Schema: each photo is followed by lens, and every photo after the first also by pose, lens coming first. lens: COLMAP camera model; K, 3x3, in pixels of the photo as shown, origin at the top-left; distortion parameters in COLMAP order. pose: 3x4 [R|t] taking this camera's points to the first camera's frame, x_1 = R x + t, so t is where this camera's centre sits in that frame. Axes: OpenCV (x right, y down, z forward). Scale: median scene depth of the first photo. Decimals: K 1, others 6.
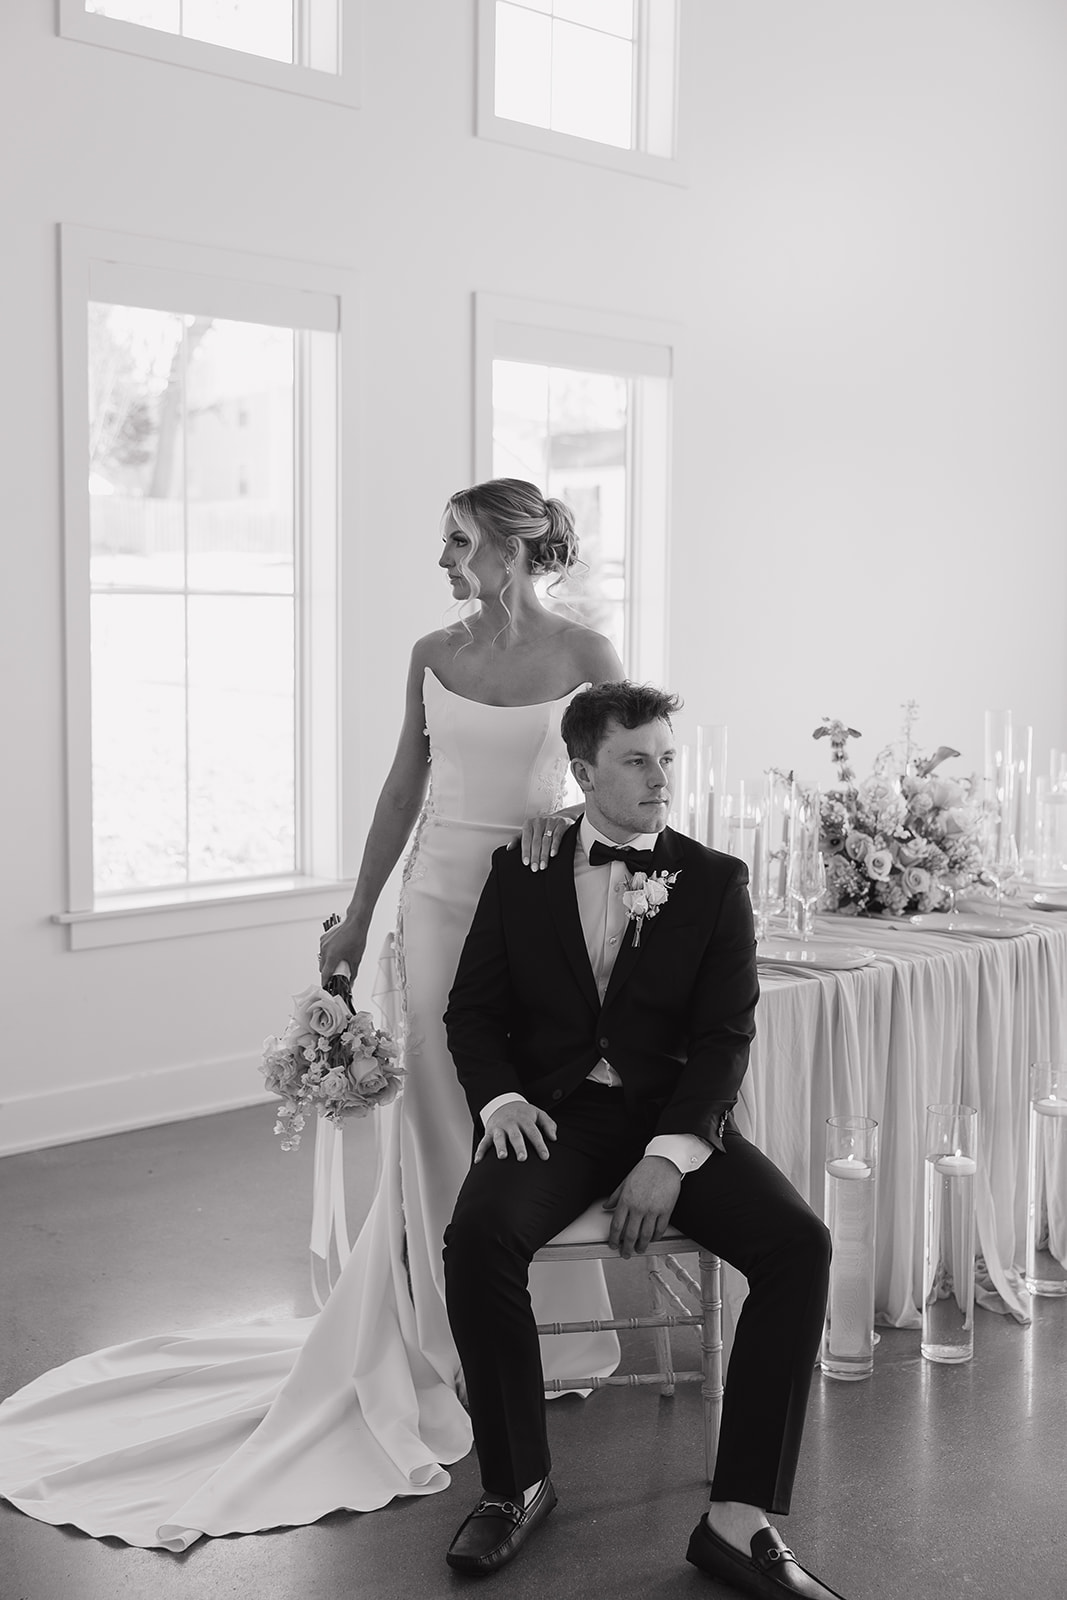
lens RADIAL K [[1960.8, 0, 533.5], [0, 1960.8, 800.0], [0, 0, 1]] dist [0.010392, 0.011009]
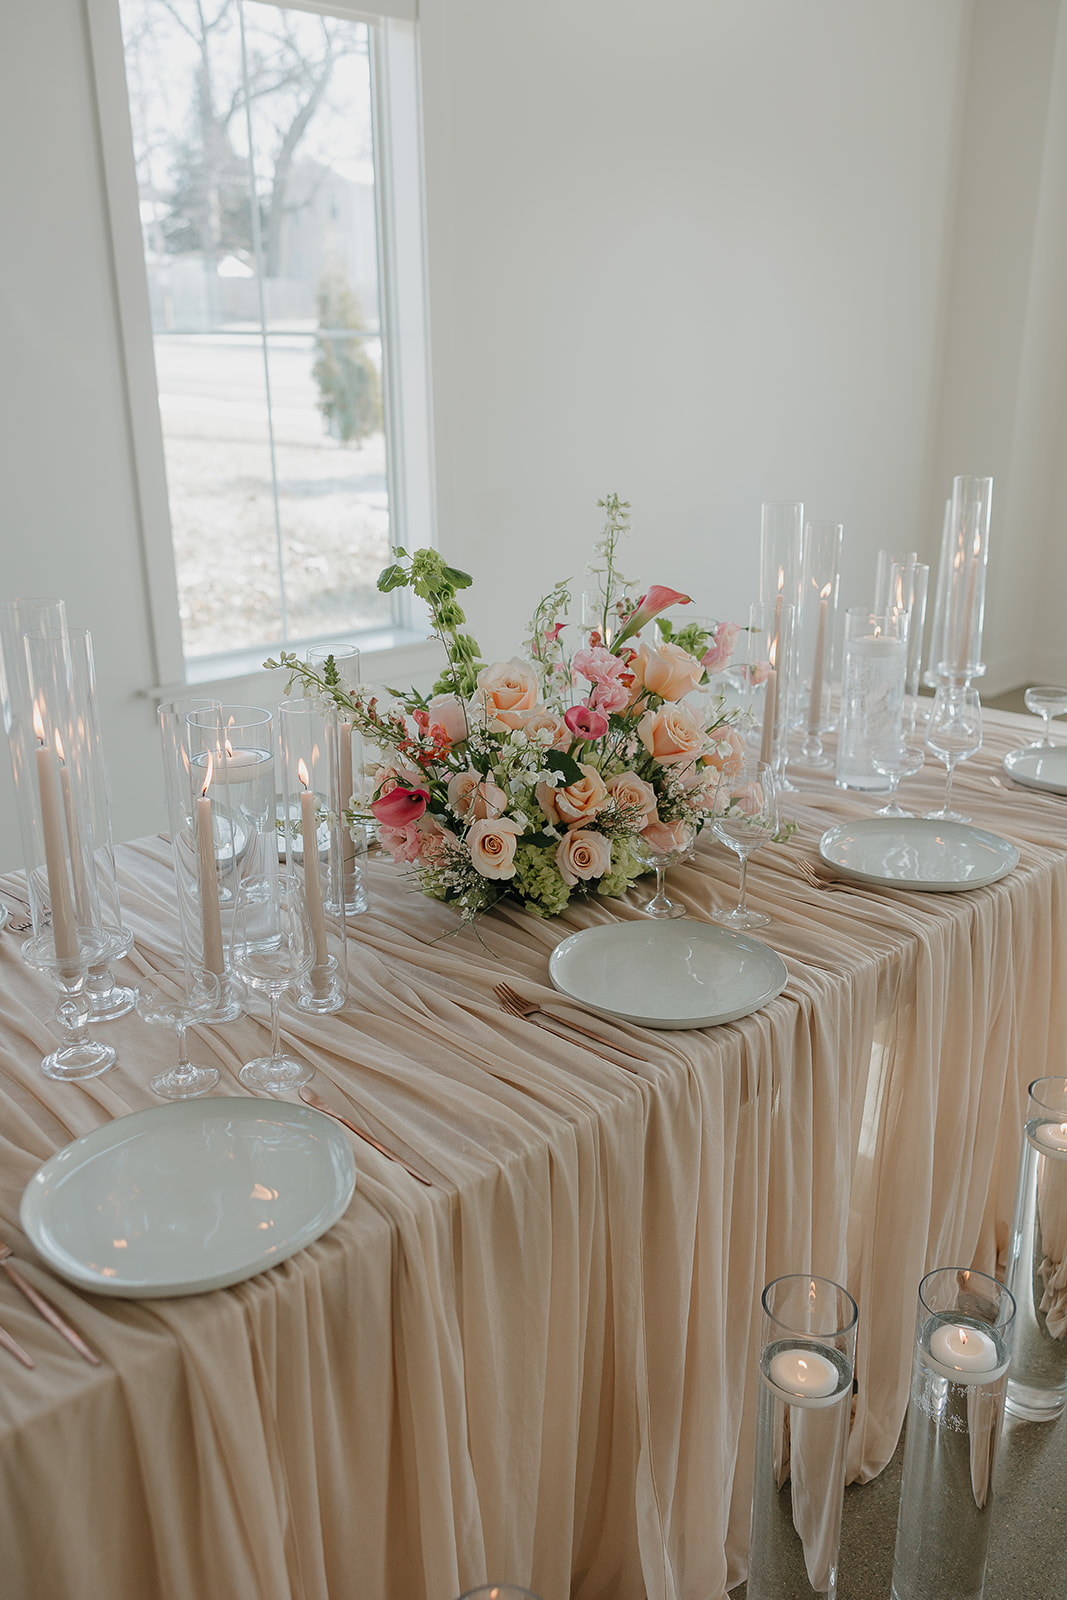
lens RADIAL K [[1236.1, 0, 533.5], [0, 1236.1, 800.0], [0, 0, 1]] dist [0.003947, 0.000528]
pose [[0.998802, -0.007779, -0.048303, 0.196662], [0.019276, 0.969996, 0.242356, -0.054843], [0.044968, -0.242997, 0.968984, 0.674099]]
